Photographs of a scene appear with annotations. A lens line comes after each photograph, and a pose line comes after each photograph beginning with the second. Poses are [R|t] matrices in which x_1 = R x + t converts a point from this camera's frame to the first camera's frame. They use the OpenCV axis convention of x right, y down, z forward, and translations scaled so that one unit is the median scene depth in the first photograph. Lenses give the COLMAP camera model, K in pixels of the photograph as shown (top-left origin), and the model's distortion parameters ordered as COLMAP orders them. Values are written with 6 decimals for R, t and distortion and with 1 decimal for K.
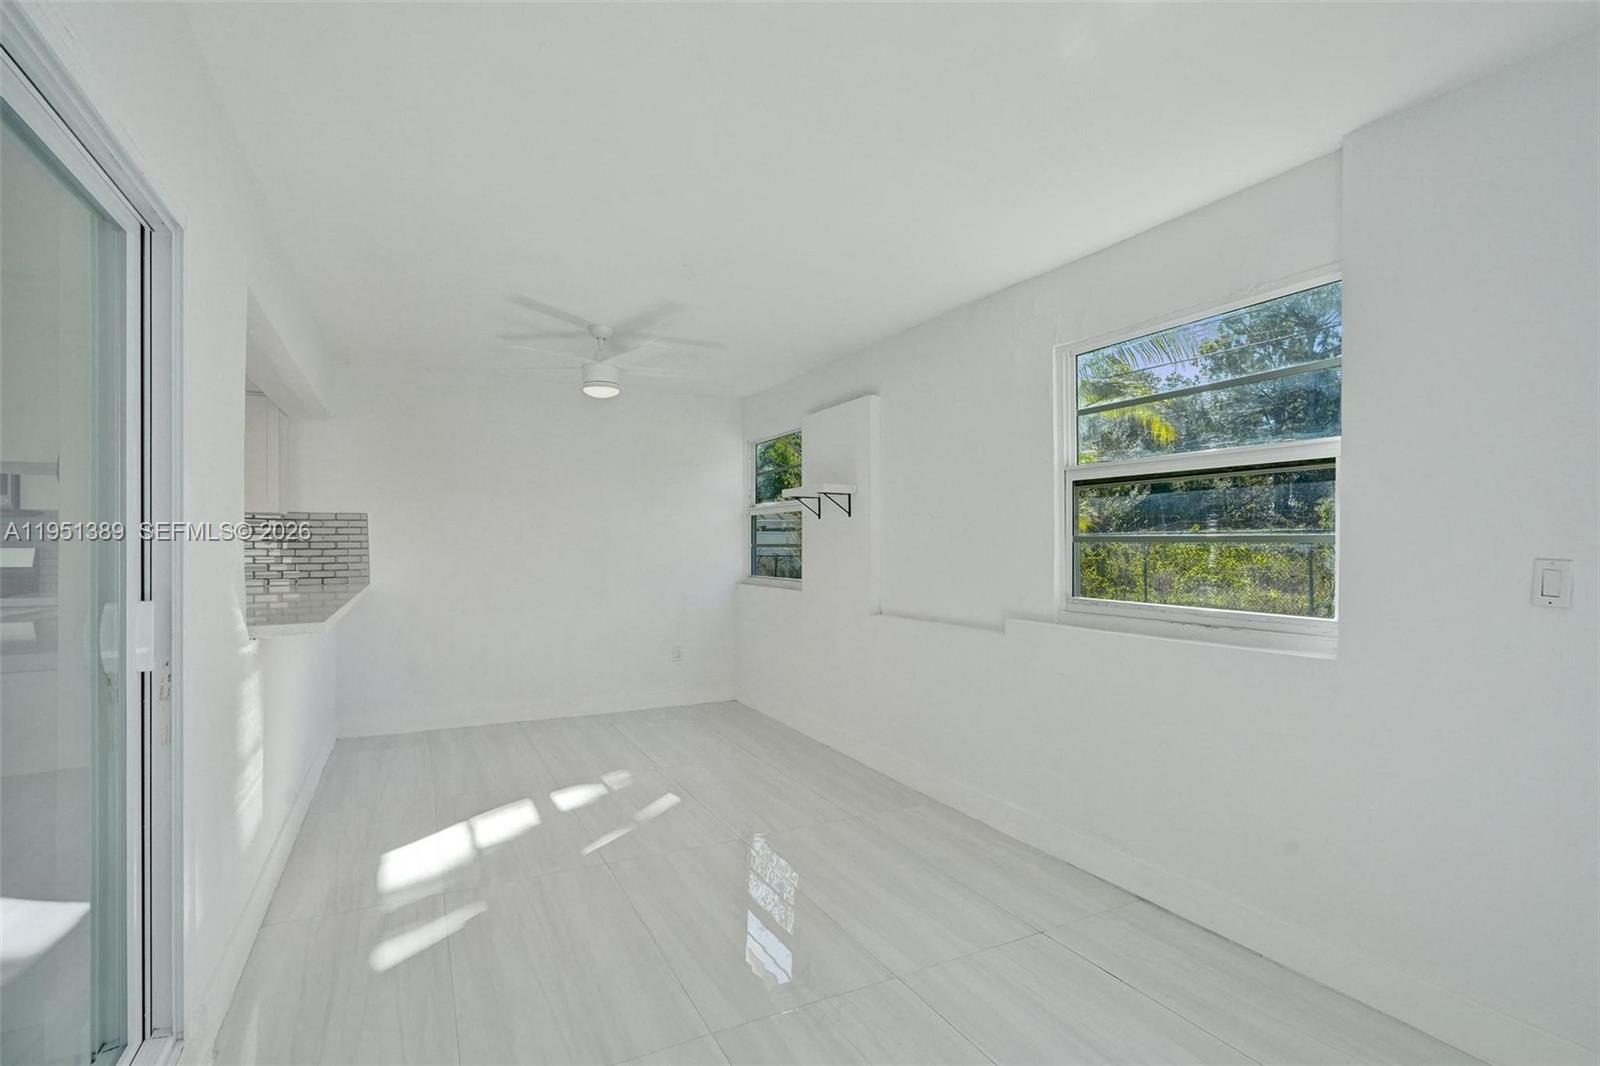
lens RADIAL K [[733.7, 0, 799.6], [0, 733.7, 544.5], [0, 0, 1]] dist [0.000007, -0.000061]
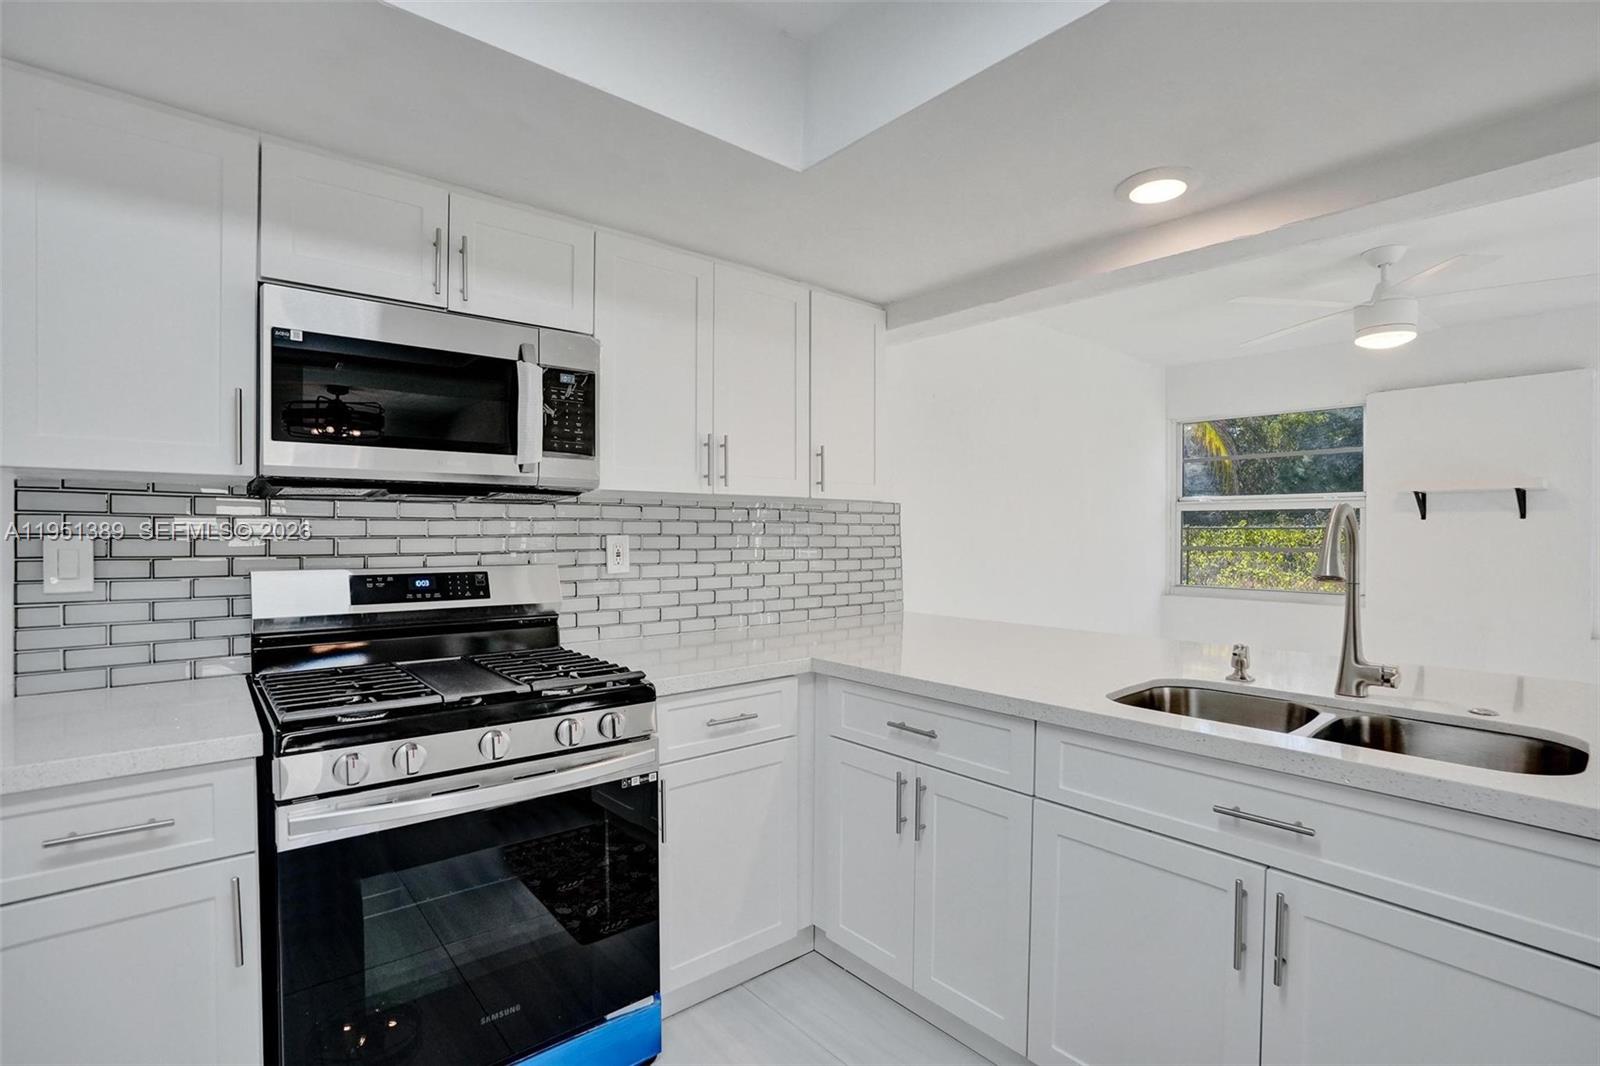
lens RADIAL K [[750.2, 0, 795.4], [0, 750.2, 539.8], [0, 0, 1]] dist [-0.068185, 0.029999]
pose [[0.974713, 0.004727, 0.223410, -0.829685], [-0.006597, 0.999949, 0.007624, -0.014478], [-0.223362, -0.008905, 0.974695, 0.376177]]
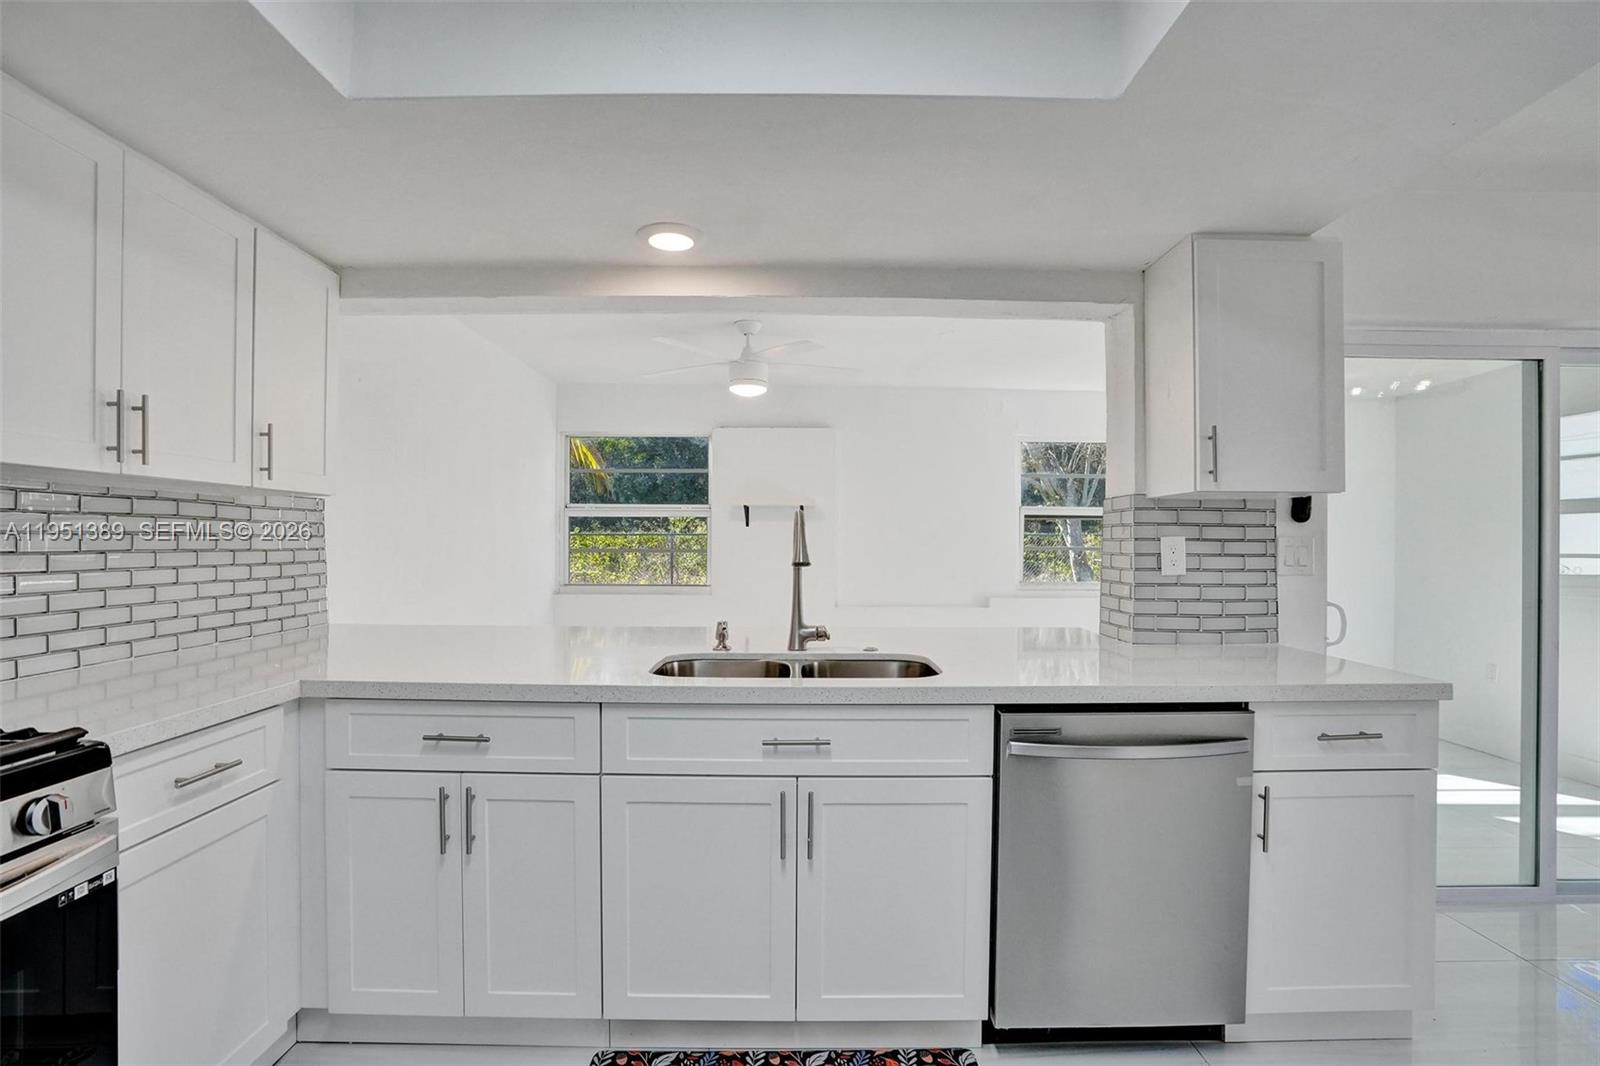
lens RADIAL K [[750.1, 0, 798.4], [0, 750.1, 544.2], [0, 0, 1]] dist [-0.060164, 0.029841]
pose [[0.461364, 0.002673, 0.887207, -0.921289], [-0.005093, 0.999987, -0.000364, -0.009281], [-0.887196, -0.004351, 0.461372, 0.421943]]
